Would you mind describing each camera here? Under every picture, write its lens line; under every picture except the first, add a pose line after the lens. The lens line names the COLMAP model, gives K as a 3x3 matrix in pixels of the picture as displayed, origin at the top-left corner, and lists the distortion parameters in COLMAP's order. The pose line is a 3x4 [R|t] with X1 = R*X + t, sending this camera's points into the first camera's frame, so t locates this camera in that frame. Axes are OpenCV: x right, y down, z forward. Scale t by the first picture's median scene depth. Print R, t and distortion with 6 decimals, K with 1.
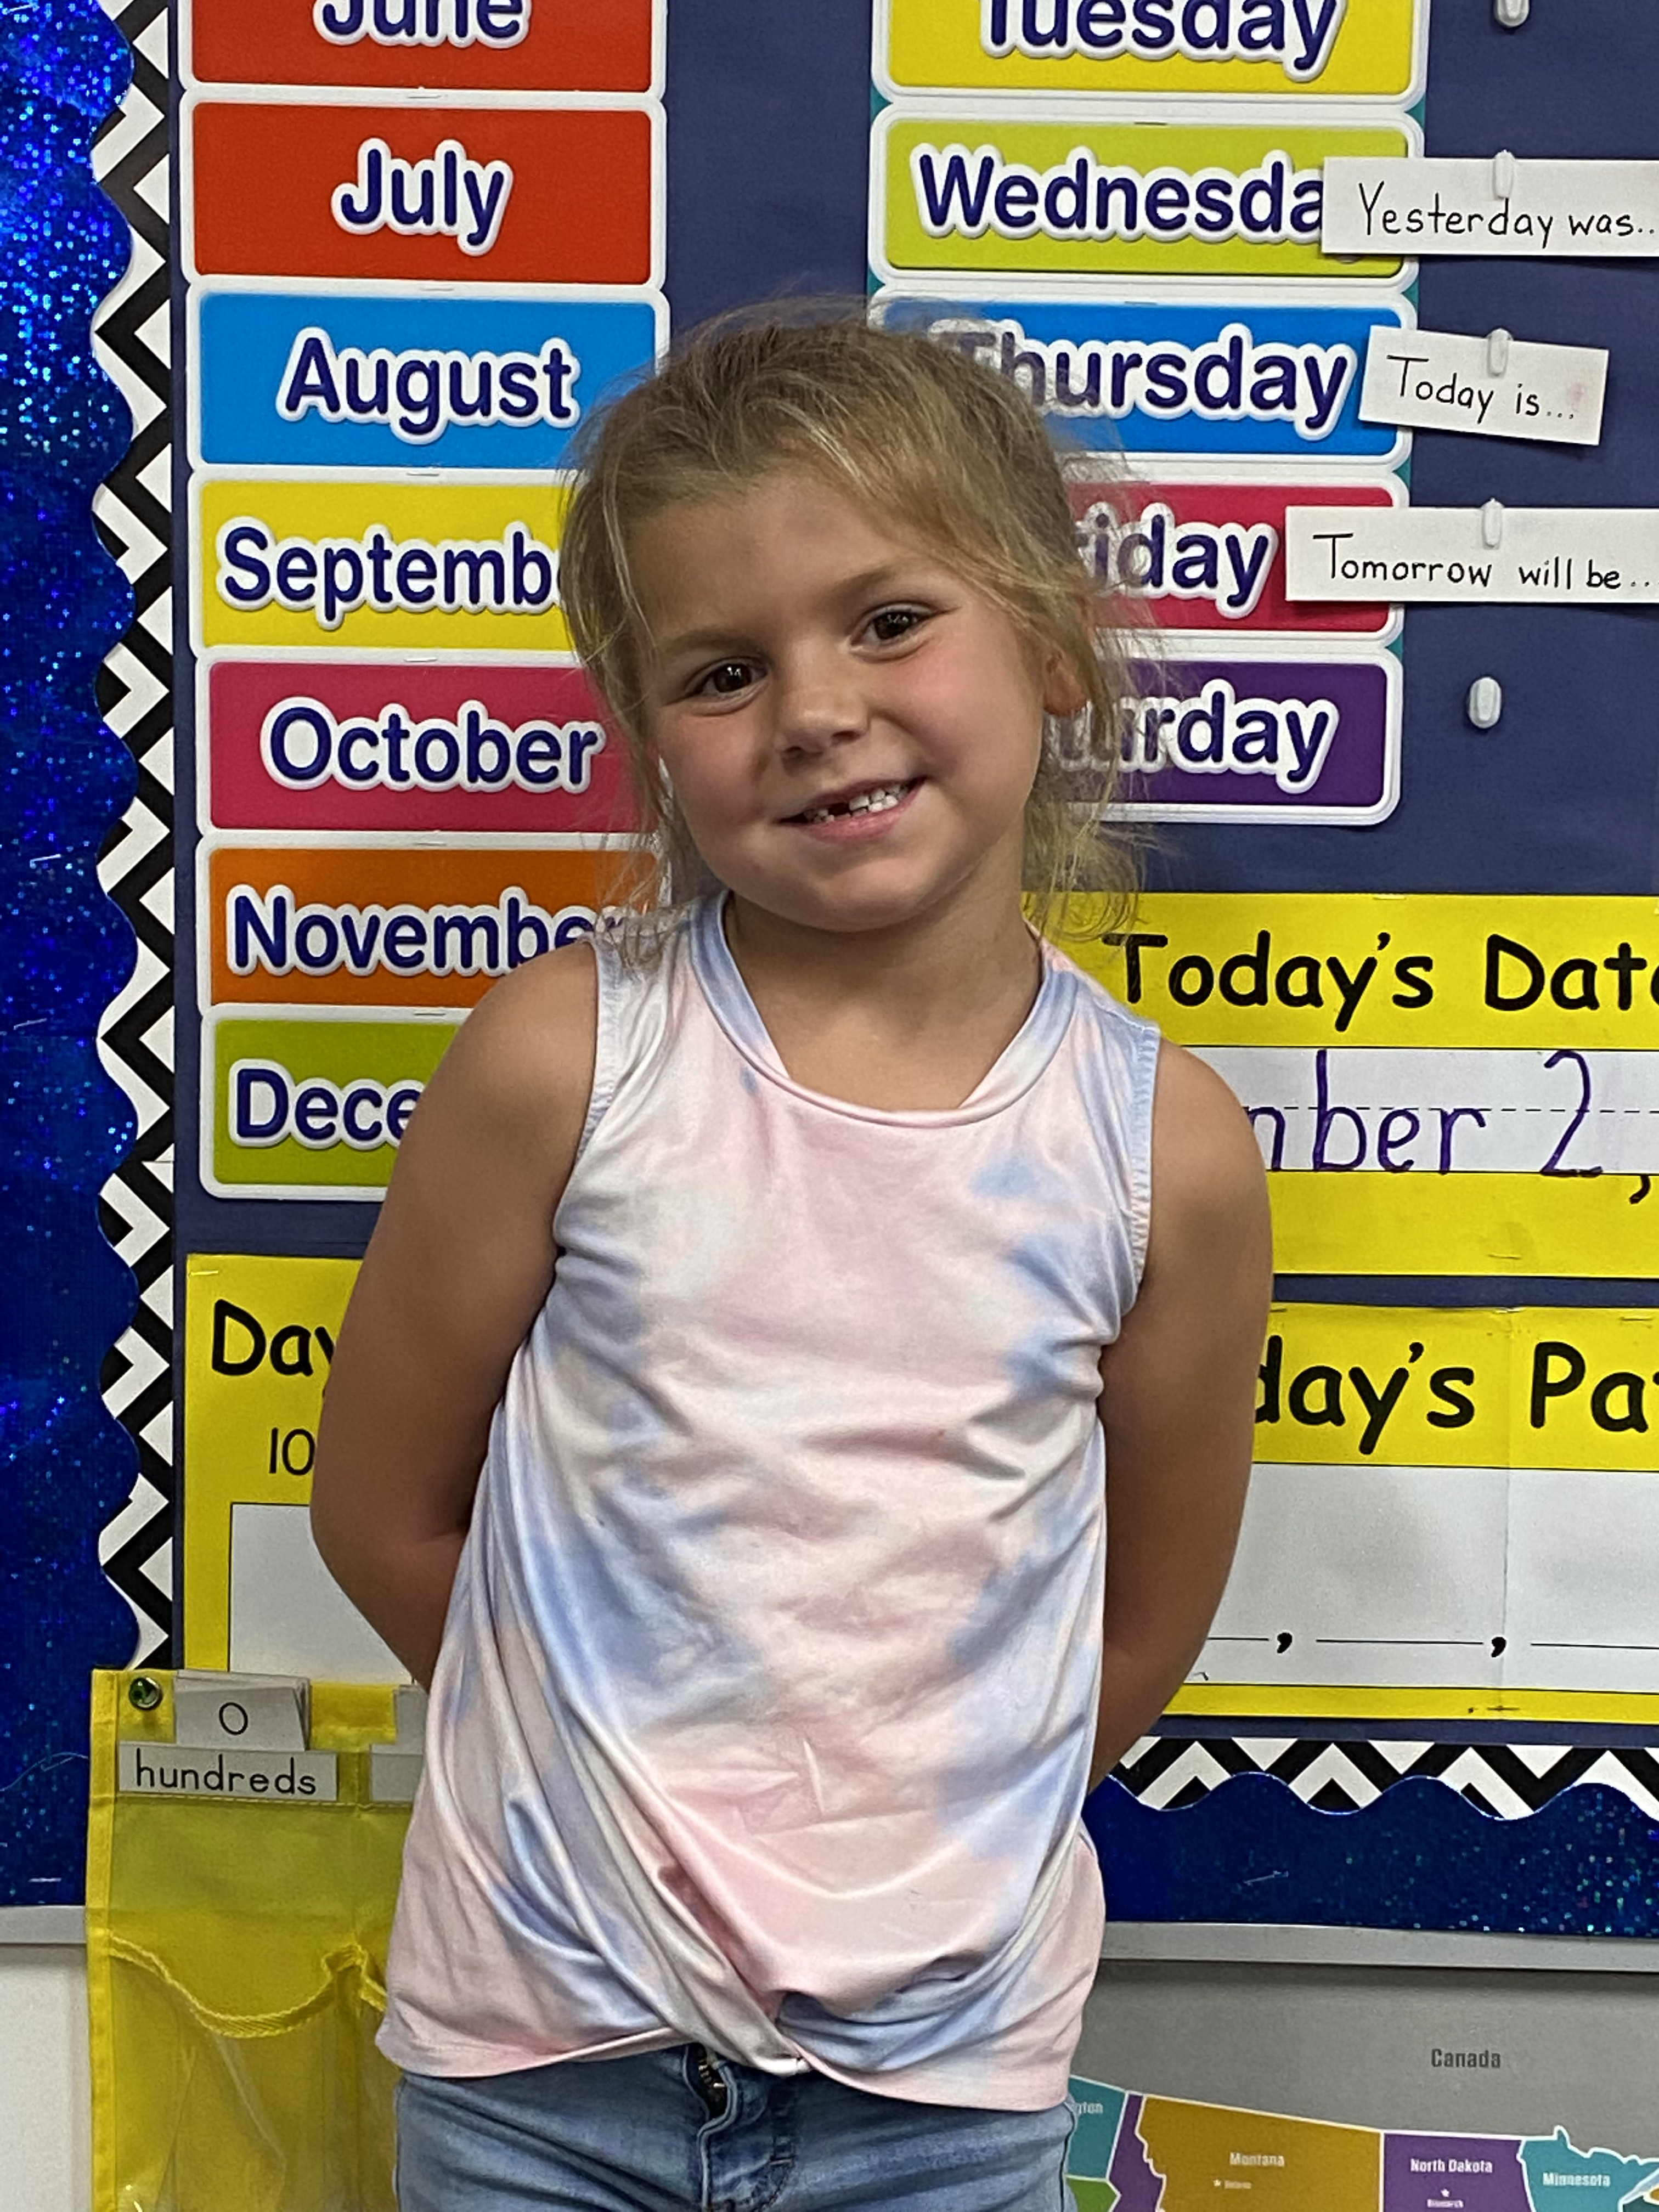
lens RADIAL K [[3919.5, 0, 827.6], [0, 3919.5, 1146.8], [0, 0, 1]] dist [0.115509, 0.000000]
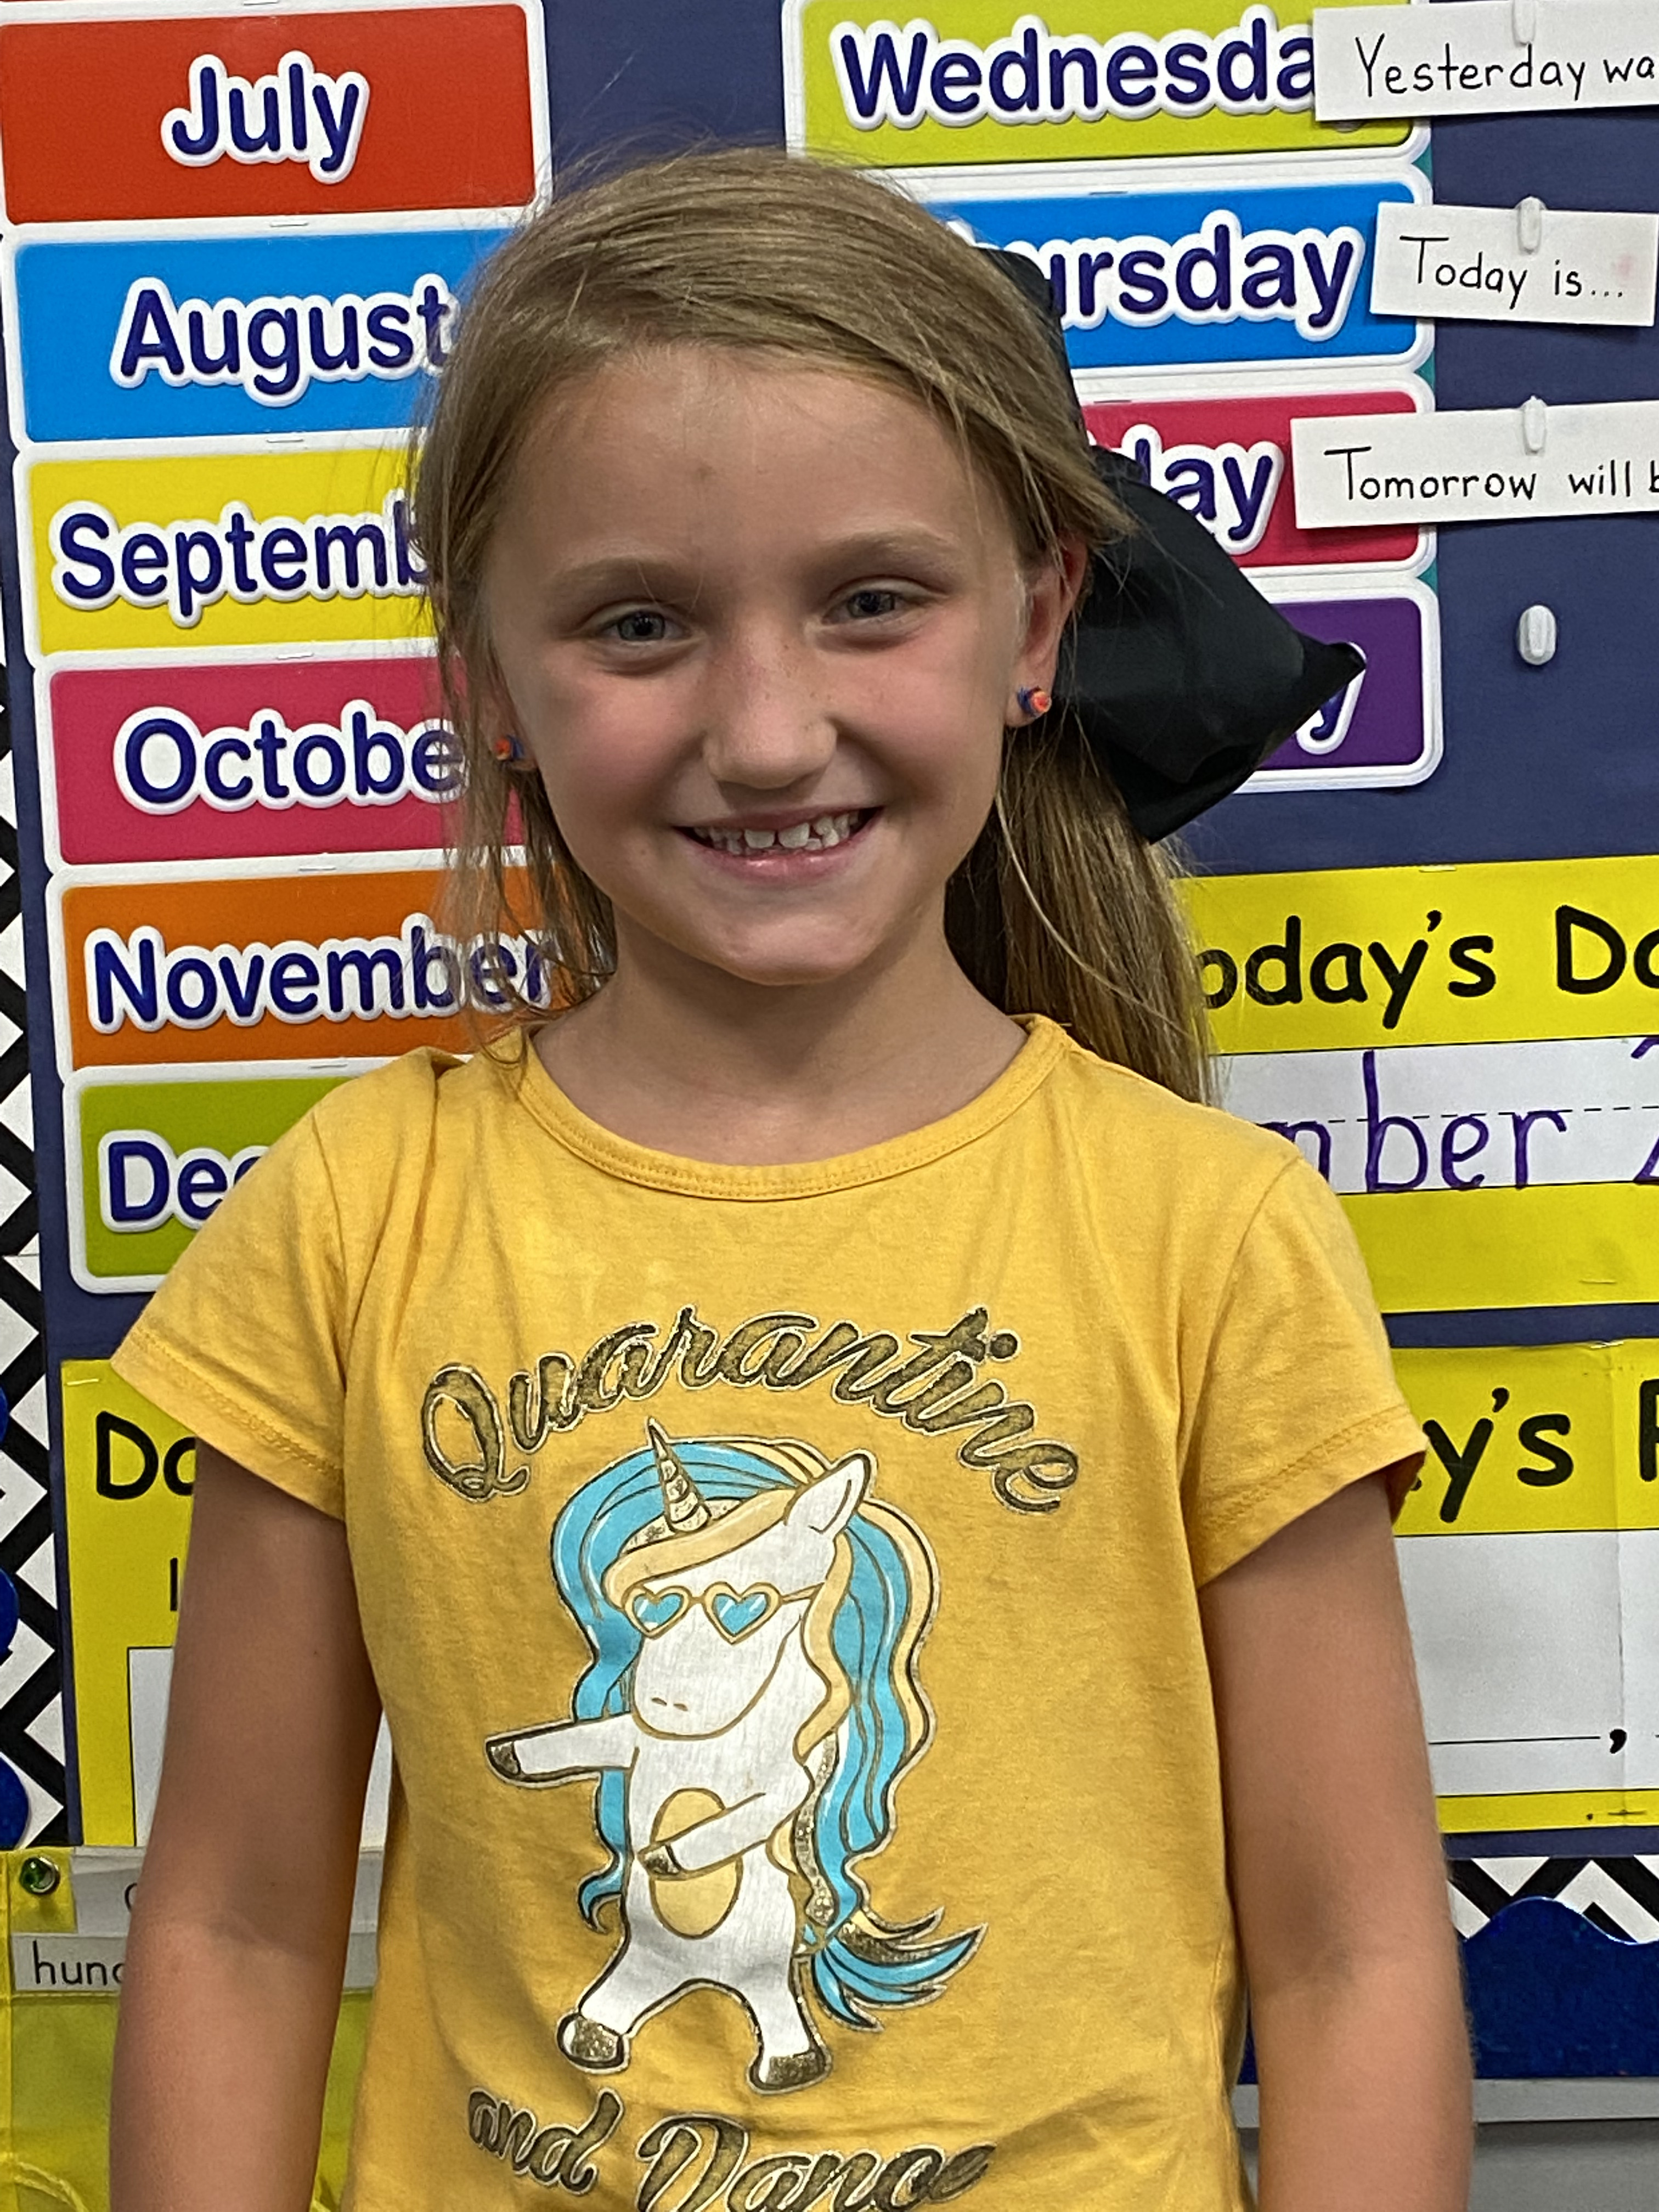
lens RADIAL K [[3919.5, 0, 824.4], [0, 3919.5, 1109.2], [0, 0, 1]] dist [0.115509, 0.000000]
pose [[0.998308, -0.054338, -0.020690, 0.024556], [0.053981, 0.998390, -0.017425, -0.003632], [0.021603, 0.016279, 0.999634, 0.143187]]
